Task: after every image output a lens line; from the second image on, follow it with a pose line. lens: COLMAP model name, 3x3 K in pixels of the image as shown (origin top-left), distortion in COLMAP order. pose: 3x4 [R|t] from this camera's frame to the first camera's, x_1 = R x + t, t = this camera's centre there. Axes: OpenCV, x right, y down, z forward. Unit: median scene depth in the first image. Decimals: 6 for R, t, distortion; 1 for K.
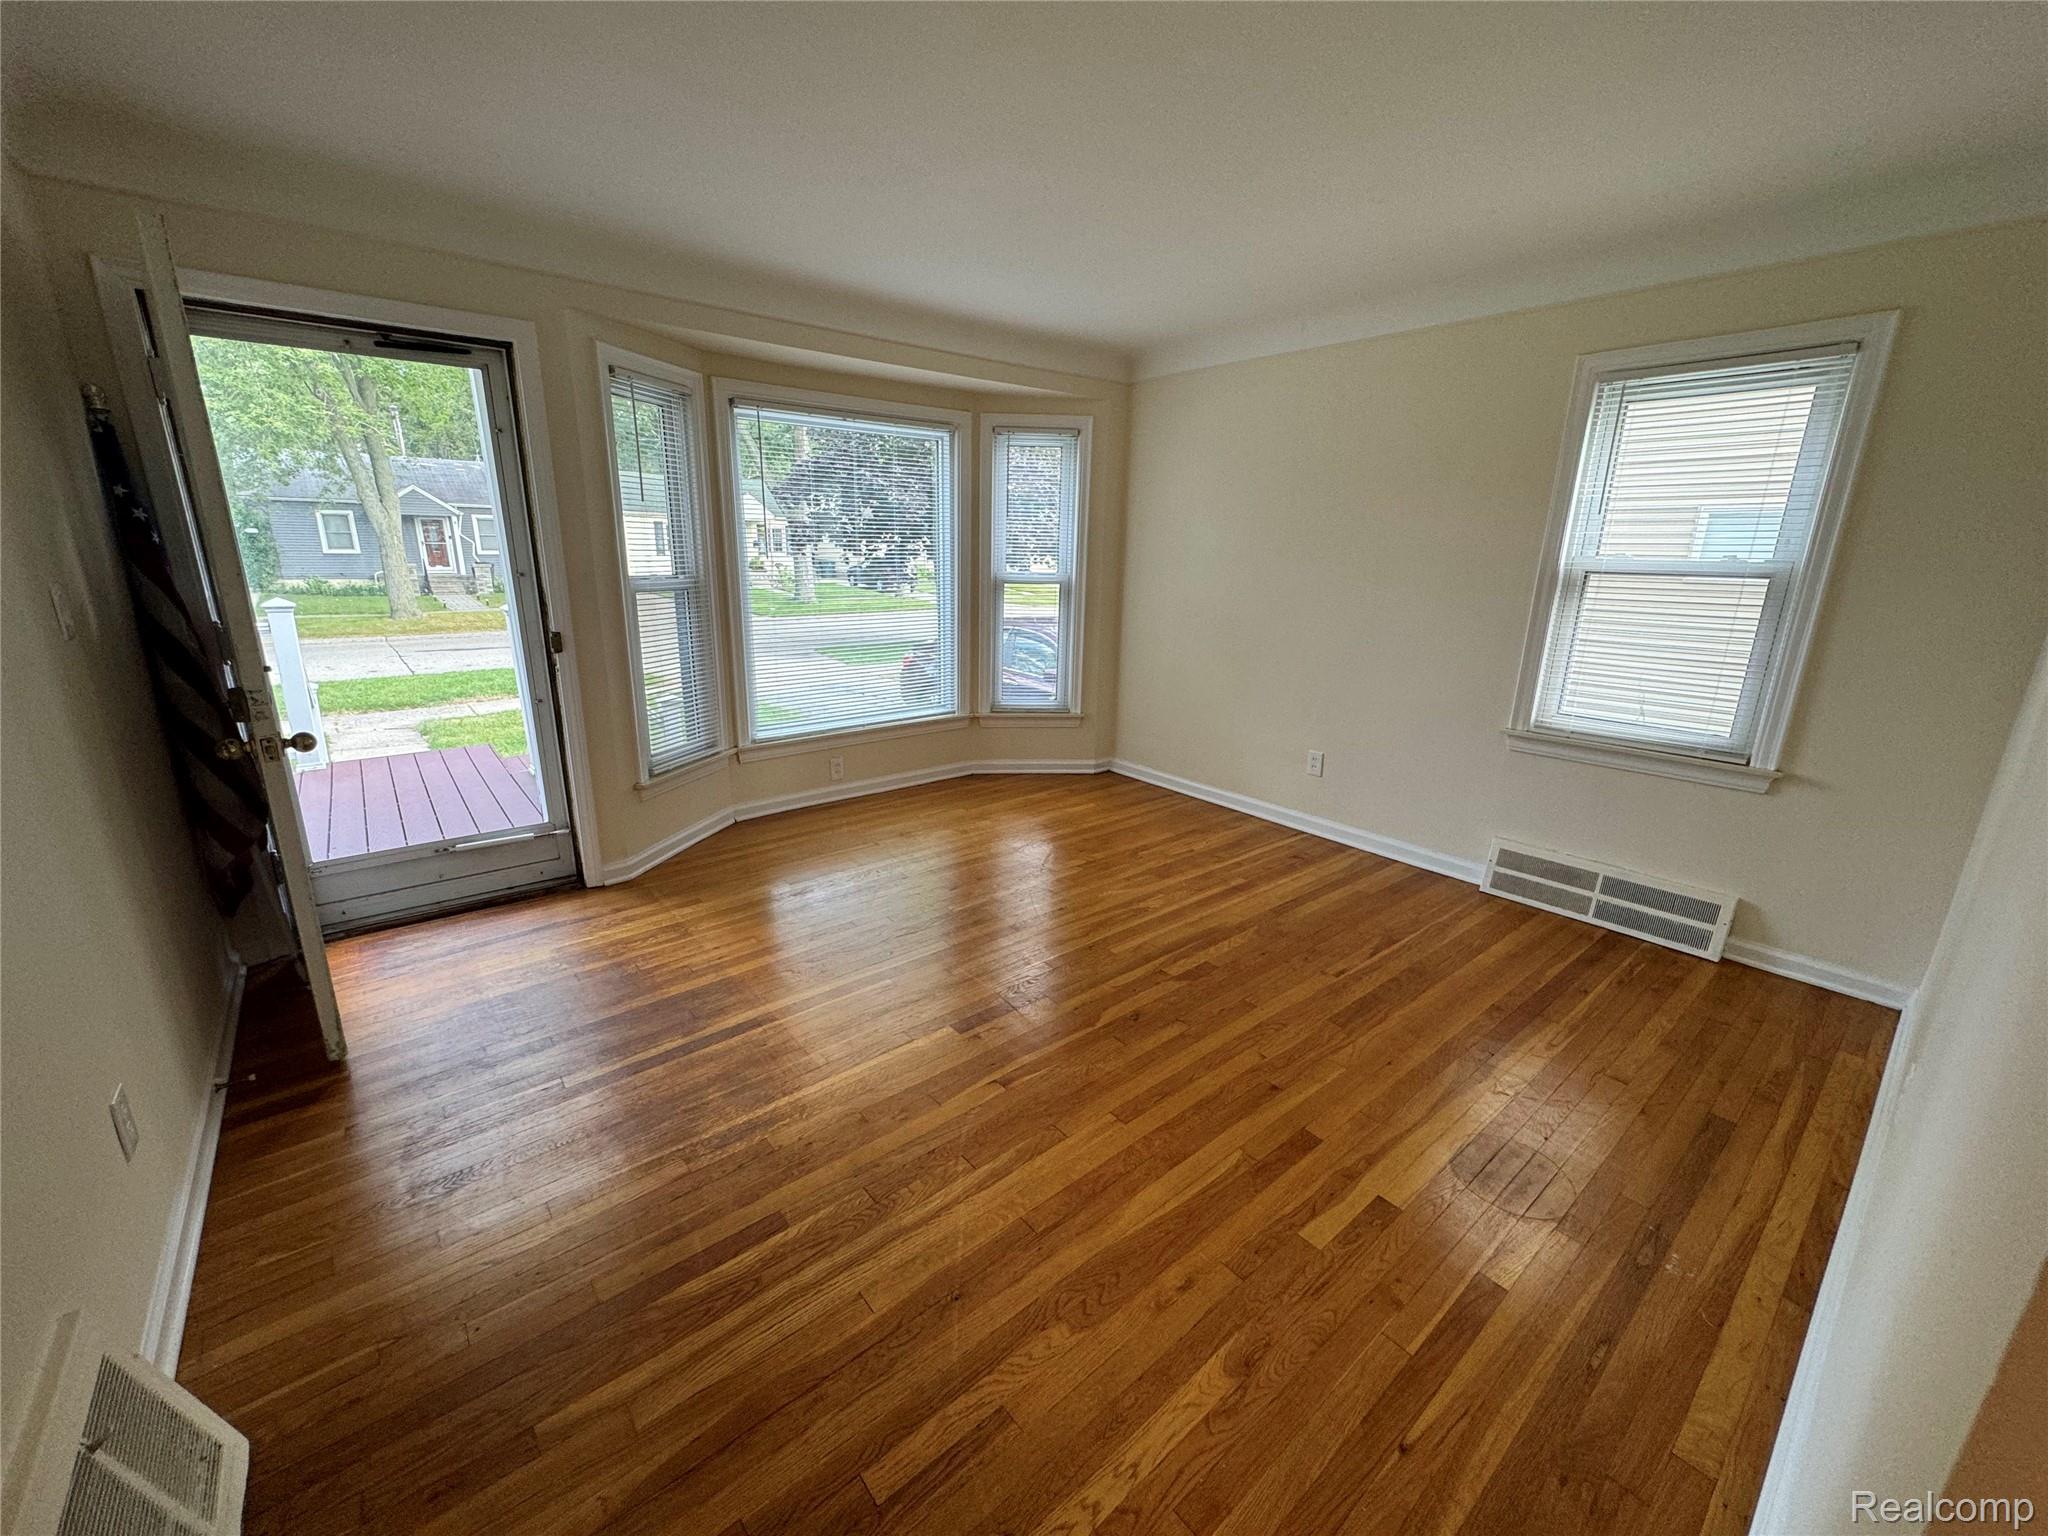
lens RADIAL K [[815.3, 0, 1021.6], [0, 815.3, 766.9], [0, 0, 1]] dist [-0.002731, 0.000902]
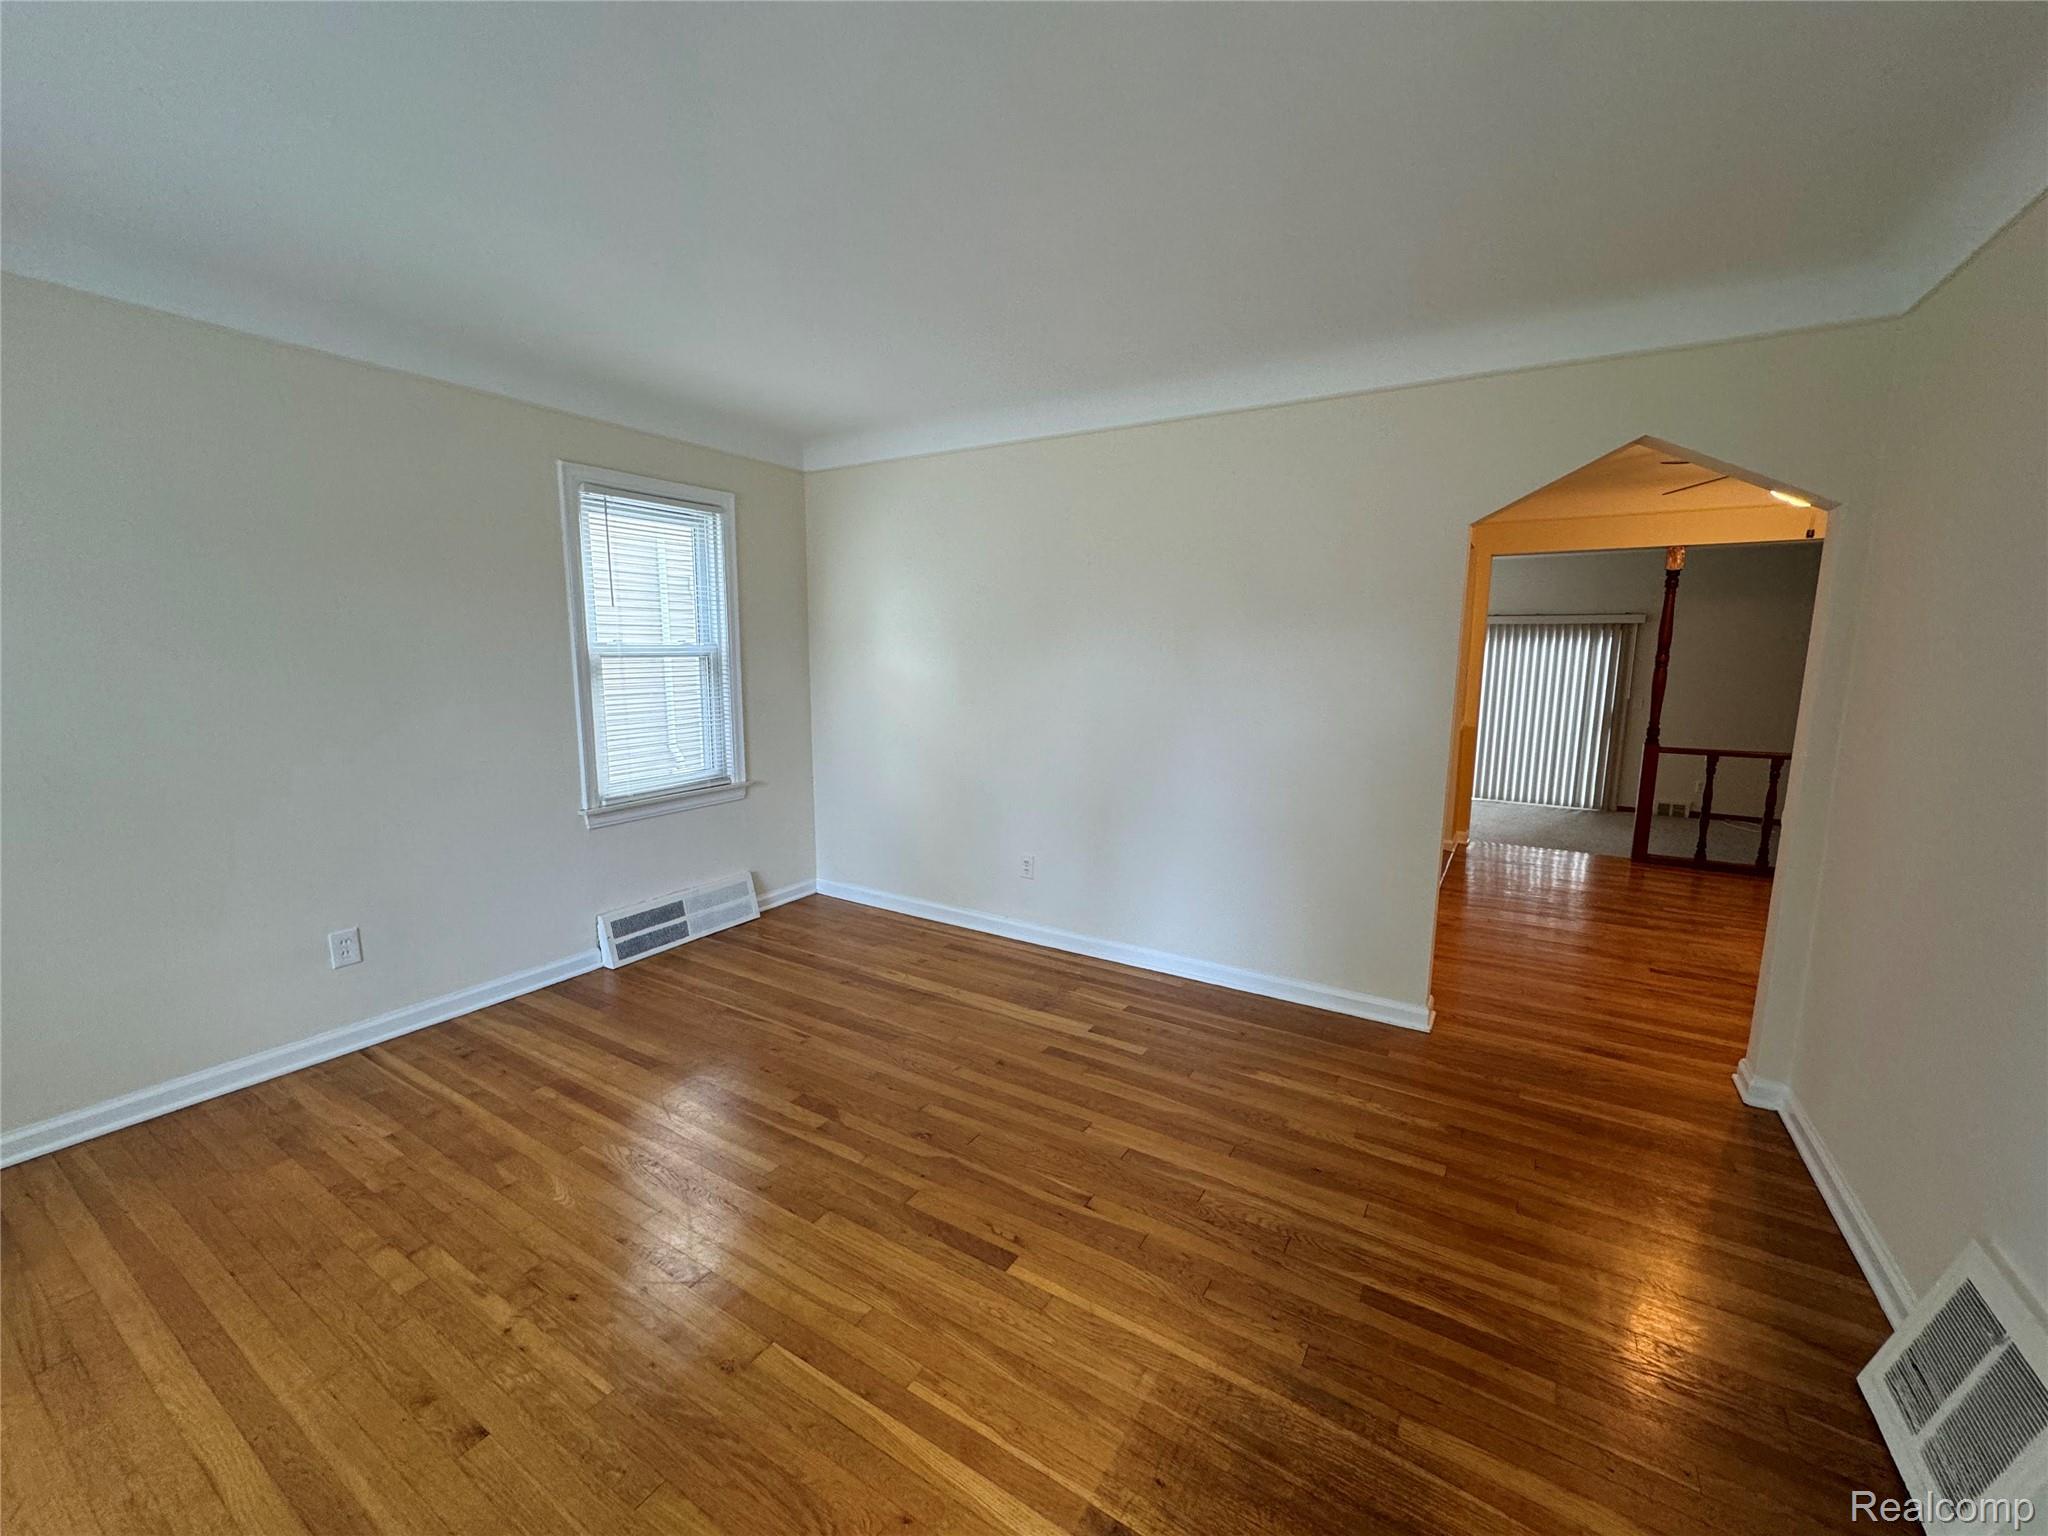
lens RADIAL K [[815.3, 0, 1021.7], [0, 815.3, 771.9], [0, 0, 1]] dist [-0.002731, 0.000902]
pose [[-0.318904, -0.161760, 0.933881, -0.628653], [0.238427, 0.939949, 0.244230, -0.255780], [-0.917308, 0.300548, -0.261185, 0.917010]]
